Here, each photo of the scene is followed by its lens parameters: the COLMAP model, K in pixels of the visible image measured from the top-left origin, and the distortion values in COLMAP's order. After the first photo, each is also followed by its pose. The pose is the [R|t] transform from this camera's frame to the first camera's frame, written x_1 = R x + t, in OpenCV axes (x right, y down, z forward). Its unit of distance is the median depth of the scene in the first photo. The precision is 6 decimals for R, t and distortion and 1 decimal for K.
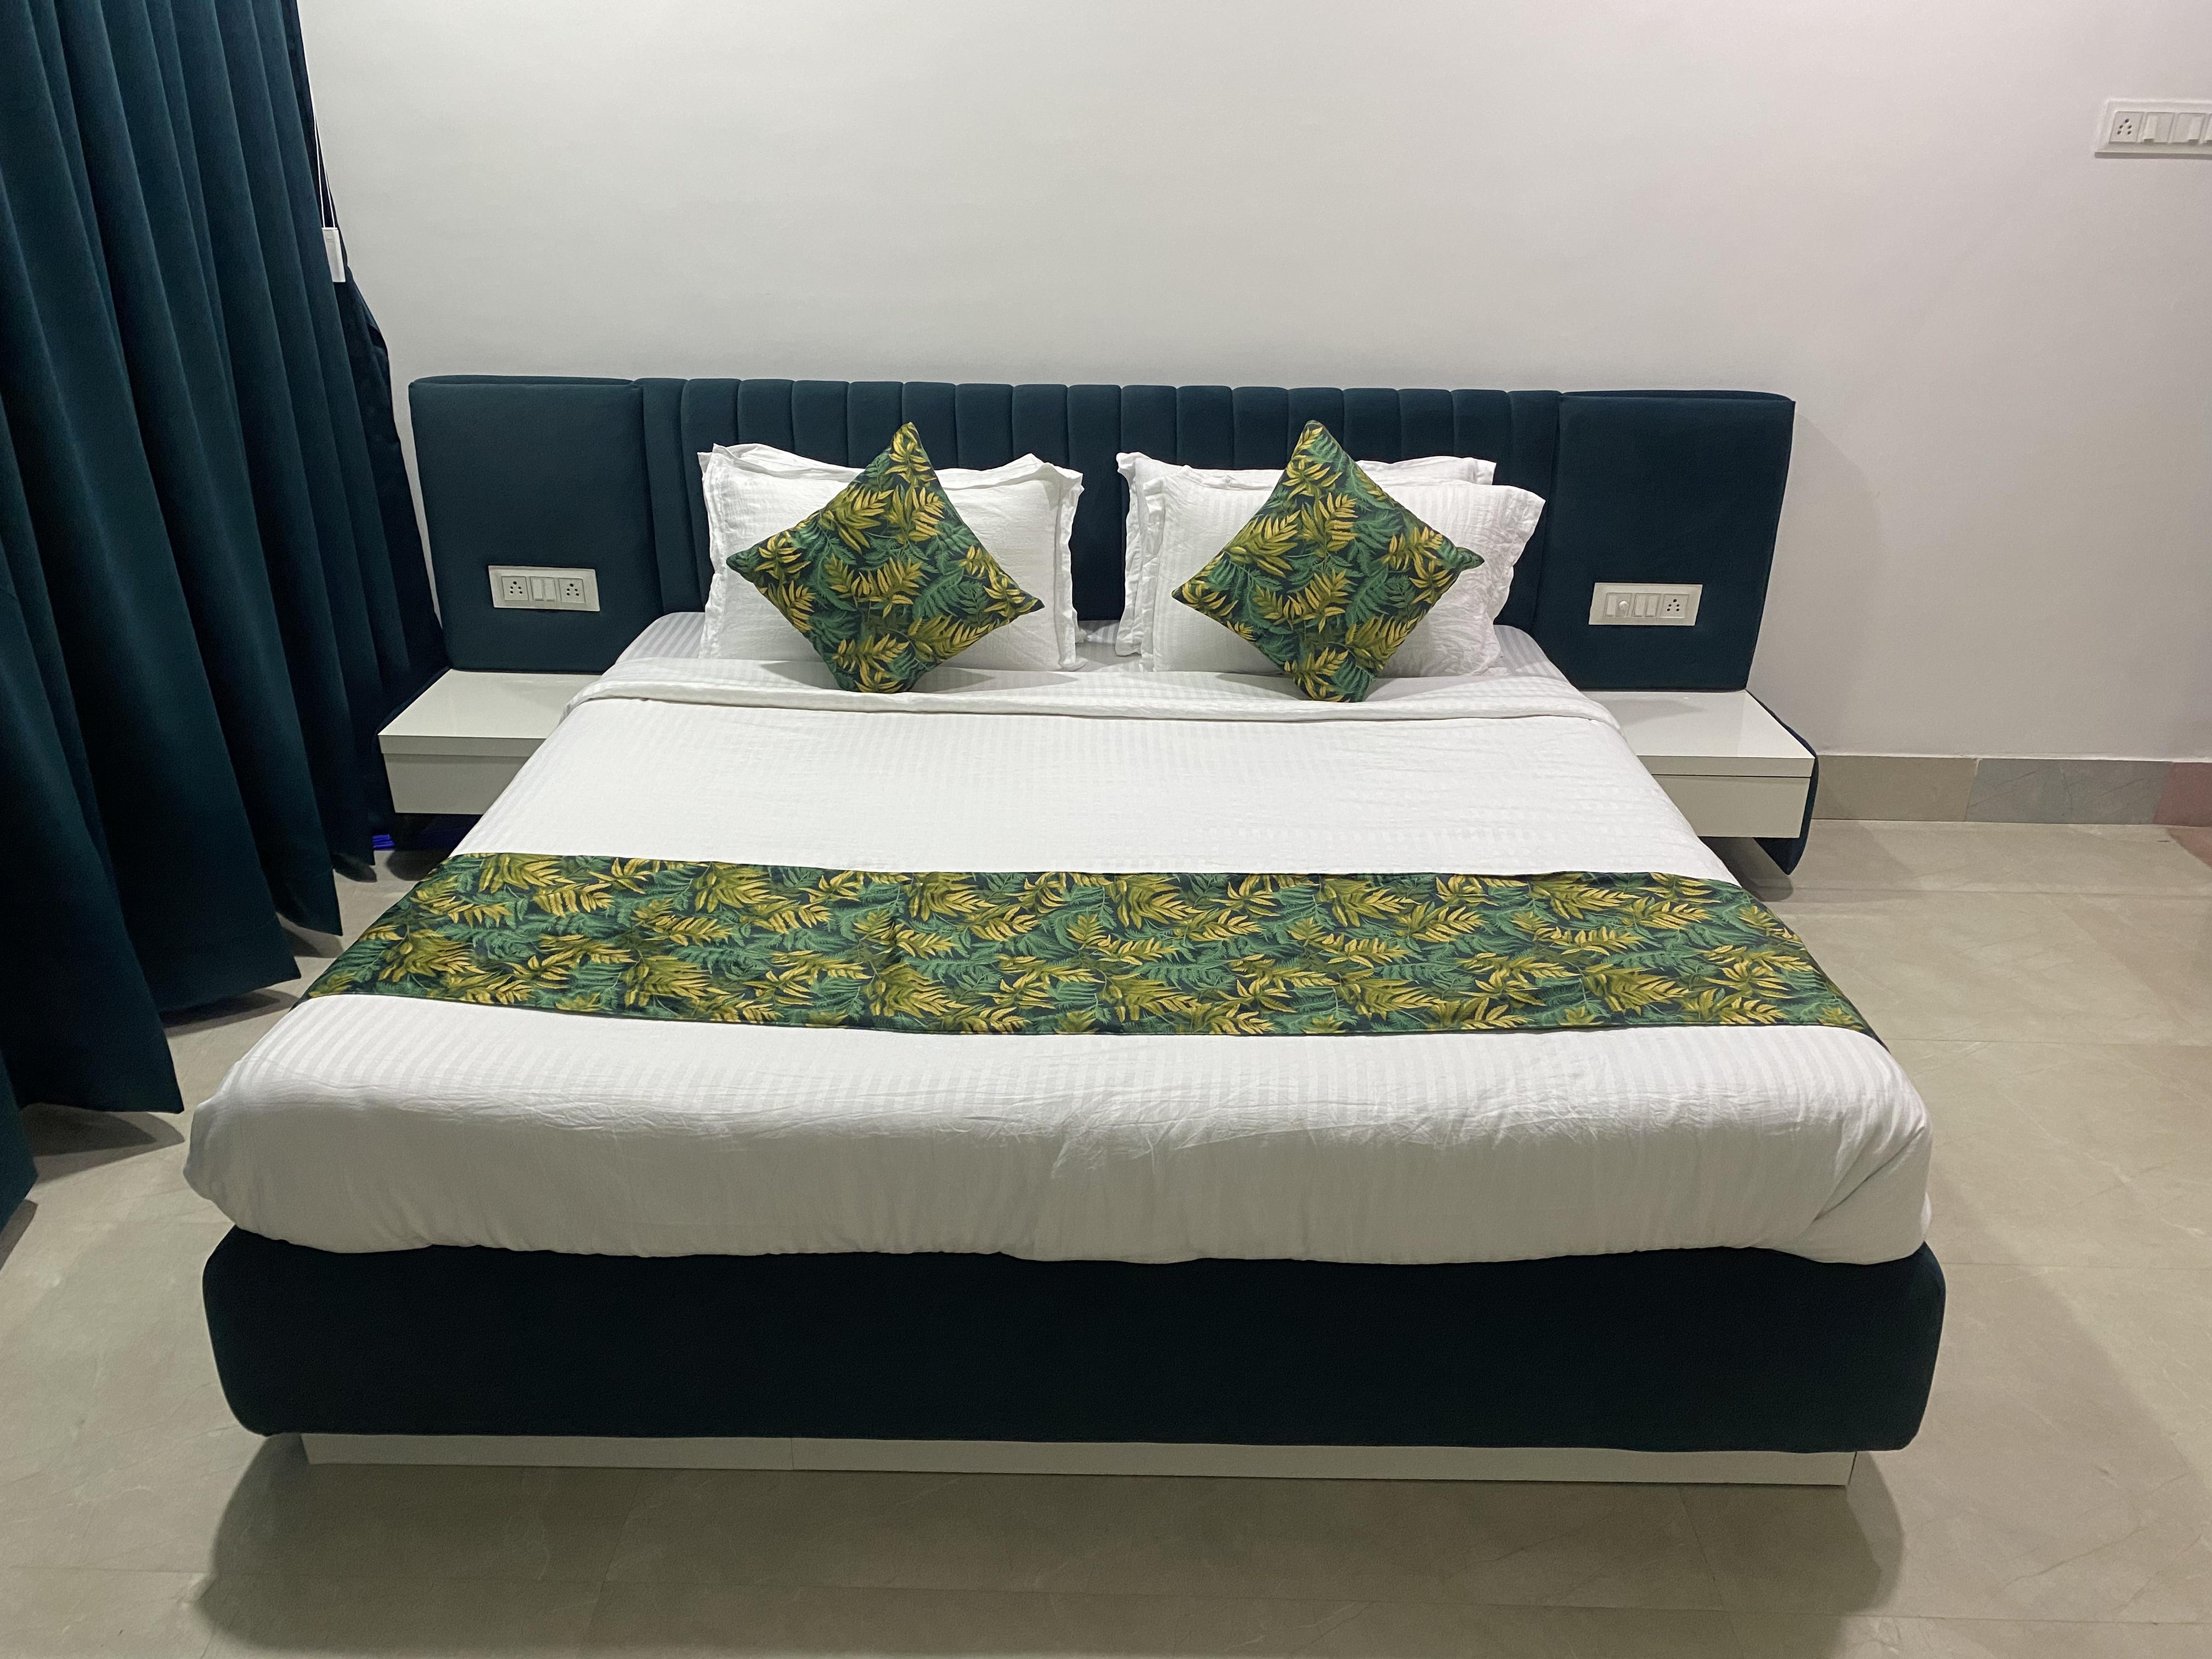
lens RADIAL K [[1735.7, 0, 1106.0], [0, 1735.7, 829.5], [0, 0, 1]] dist [0.065341, -0.001834]
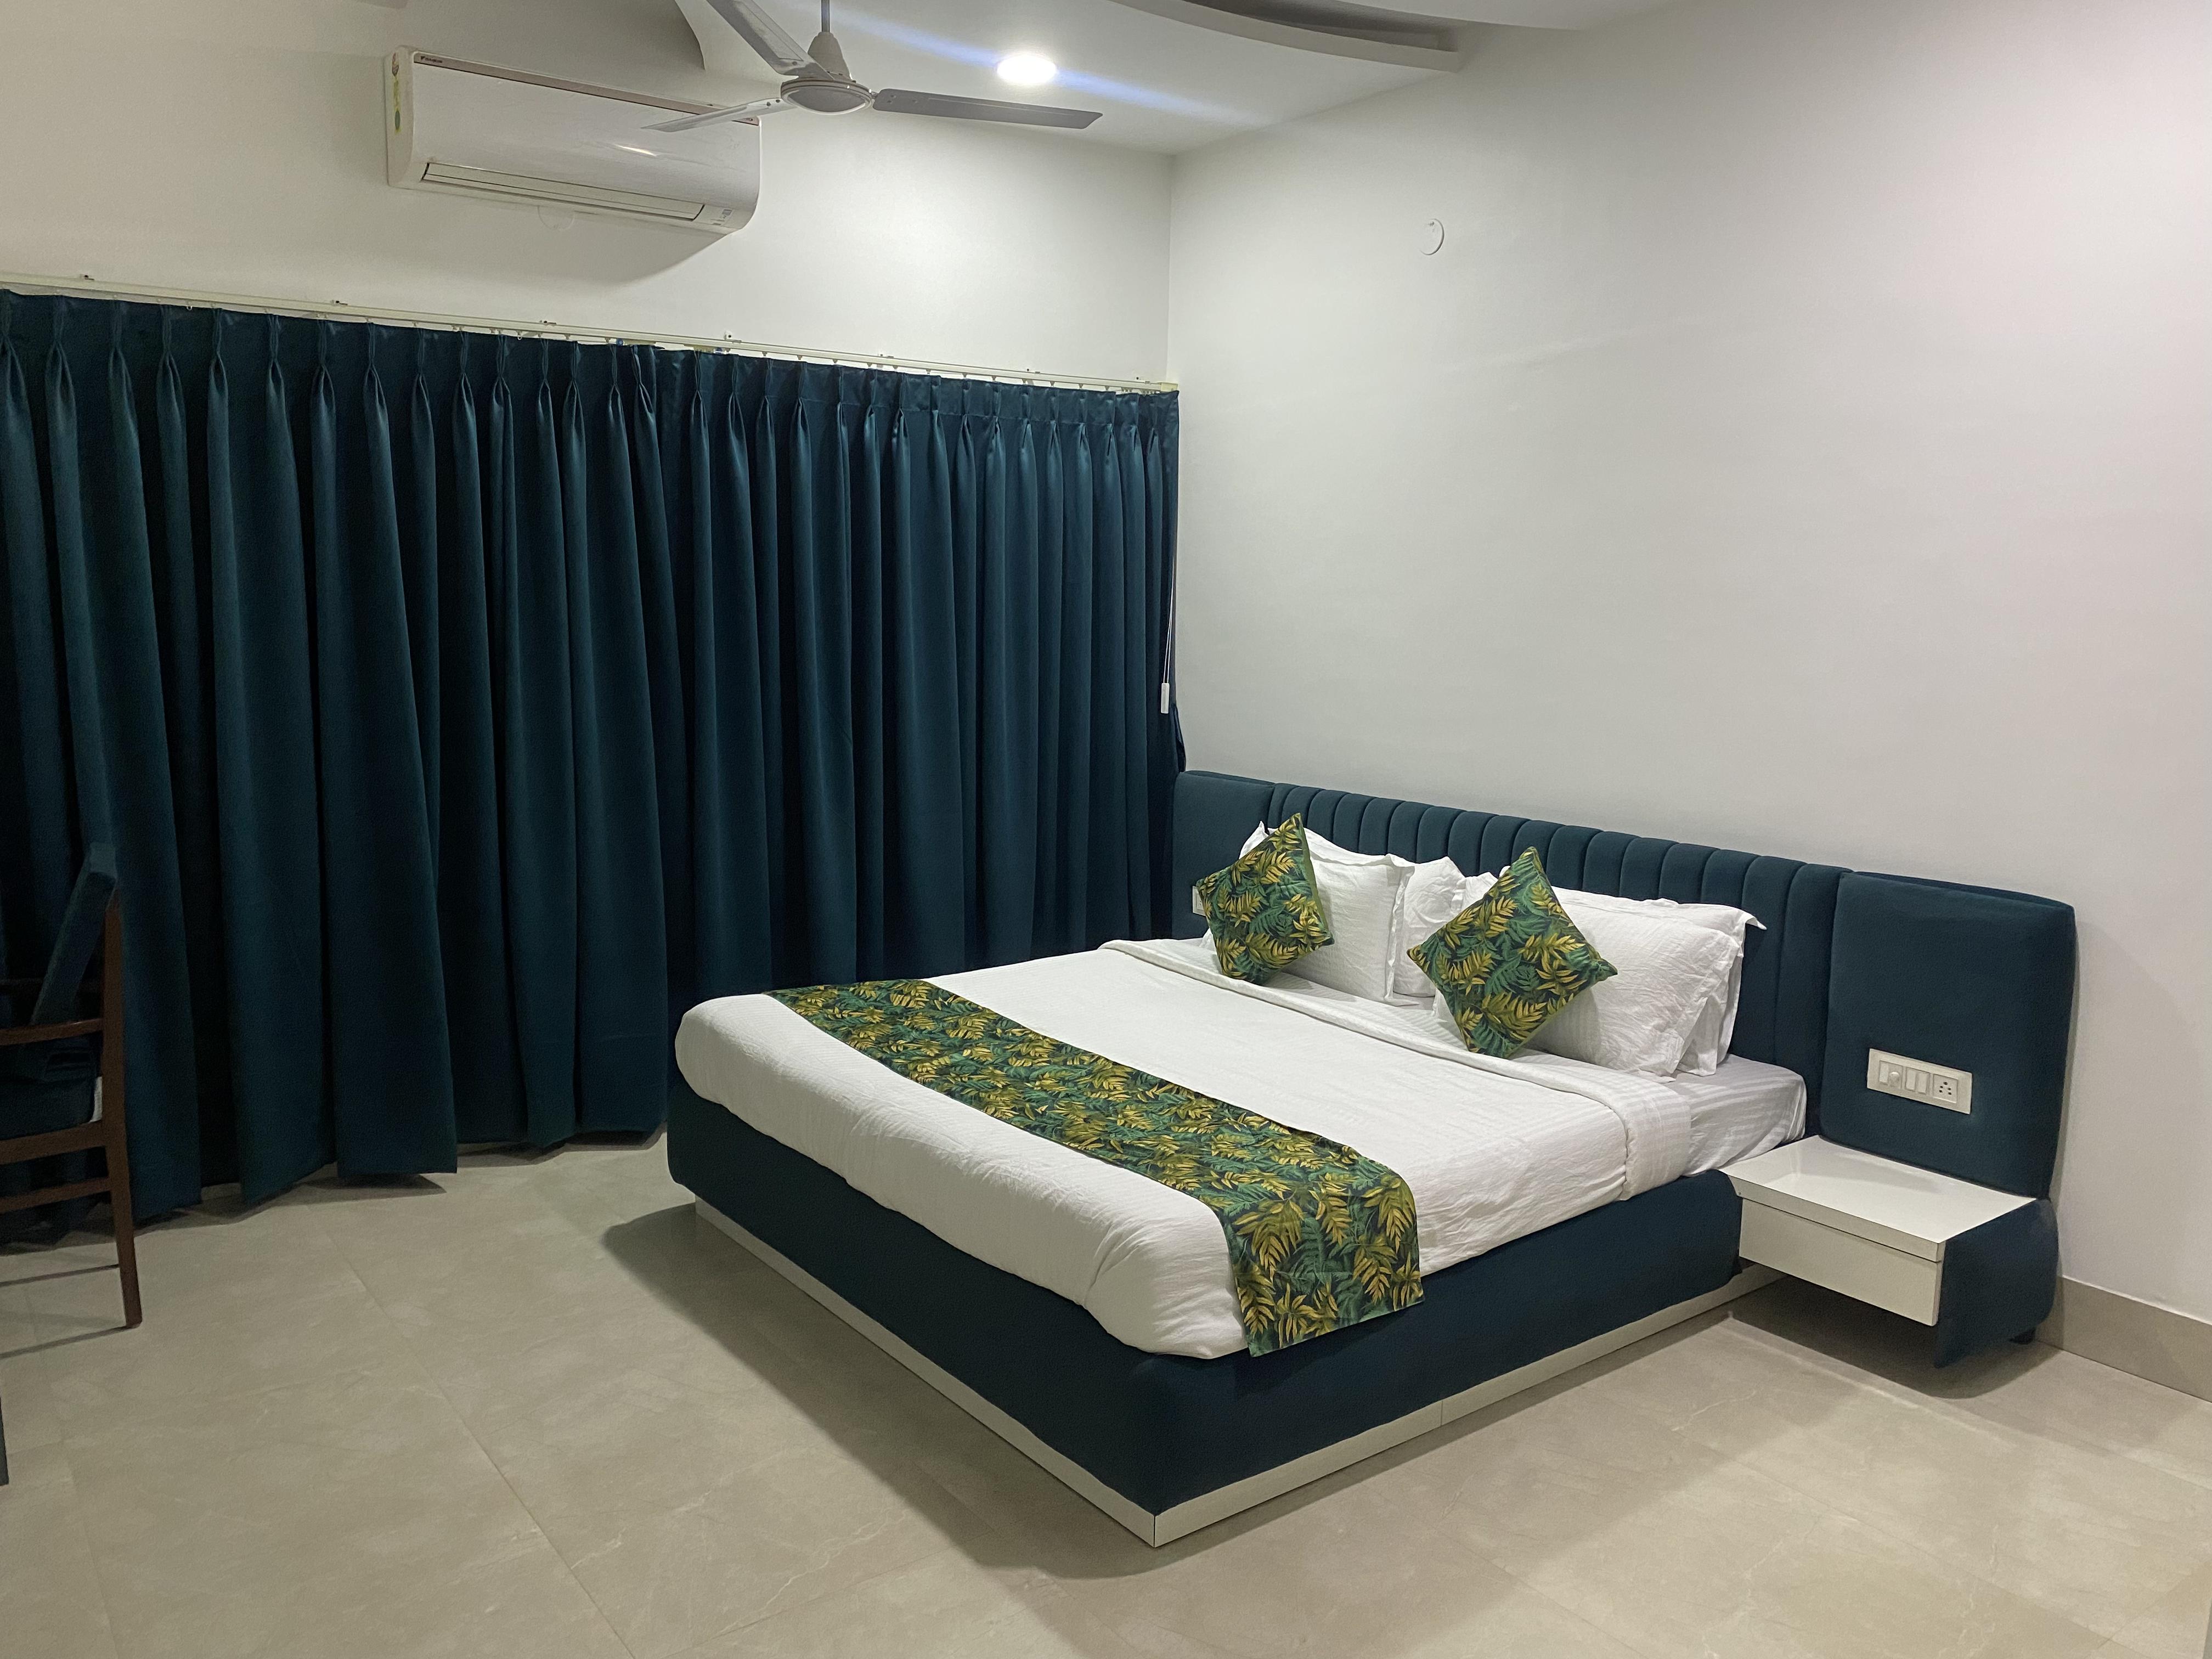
lens RADIAL K [[1679.7, 0, 1106.0], [0, 1679.7, 829.5], [0, 0, 1]] dist [0.006482, 0.000651]
pose [[0.622947, 0.119284, -0.773116, 0.913626], [-0.329902, 0.936179, -0.121379, 0.012846], [0.709296, 0.330665, 0.622542, -0.020157]]
